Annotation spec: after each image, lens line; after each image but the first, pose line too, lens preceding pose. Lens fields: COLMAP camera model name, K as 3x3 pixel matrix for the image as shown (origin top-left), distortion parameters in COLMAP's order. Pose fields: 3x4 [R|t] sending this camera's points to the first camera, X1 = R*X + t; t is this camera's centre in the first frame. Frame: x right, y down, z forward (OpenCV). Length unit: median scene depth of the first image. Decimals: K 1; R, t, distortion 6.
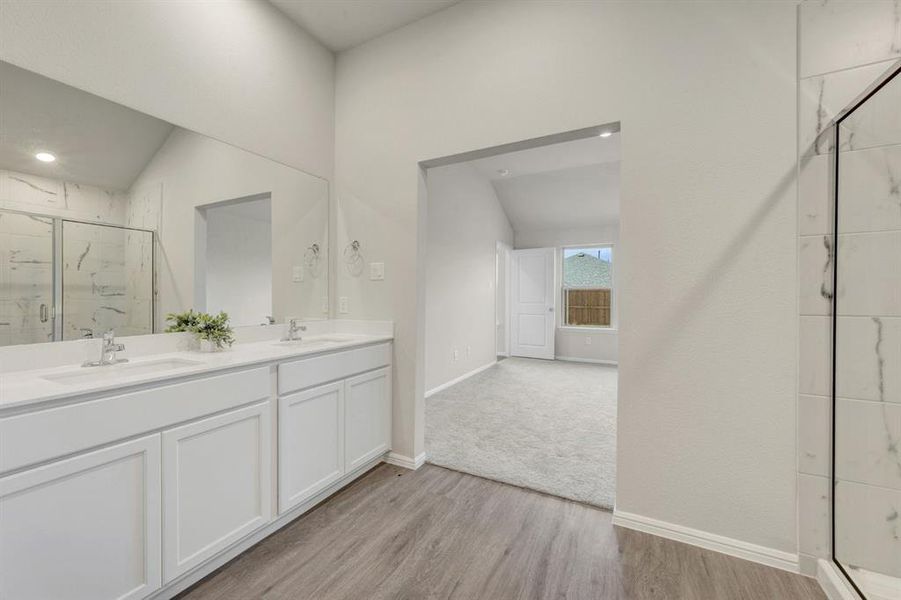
lens RADIAL K [[358.9, 0, 458.1], [0, 358.9, 294.0], [0, 0, 1]] dist [0.000120, 0.000110]
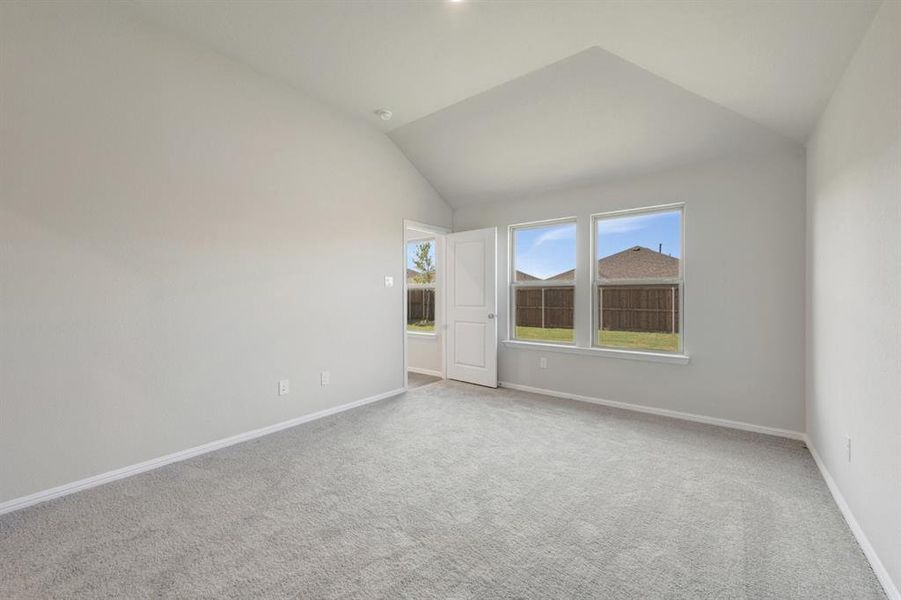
lens RADIAL K [[358.9, 0, 479.1], [0, 358.9, 294.7], [0, 0, 1]] dist [0.000120, 0.000110]
pose [[0.990486, -0.007476, -0.137408, 0.327953], [0.007733, 0.999969, 0.001333, 0.001141], [0.137394, -0.002383, 0.990514, 0.296457]]
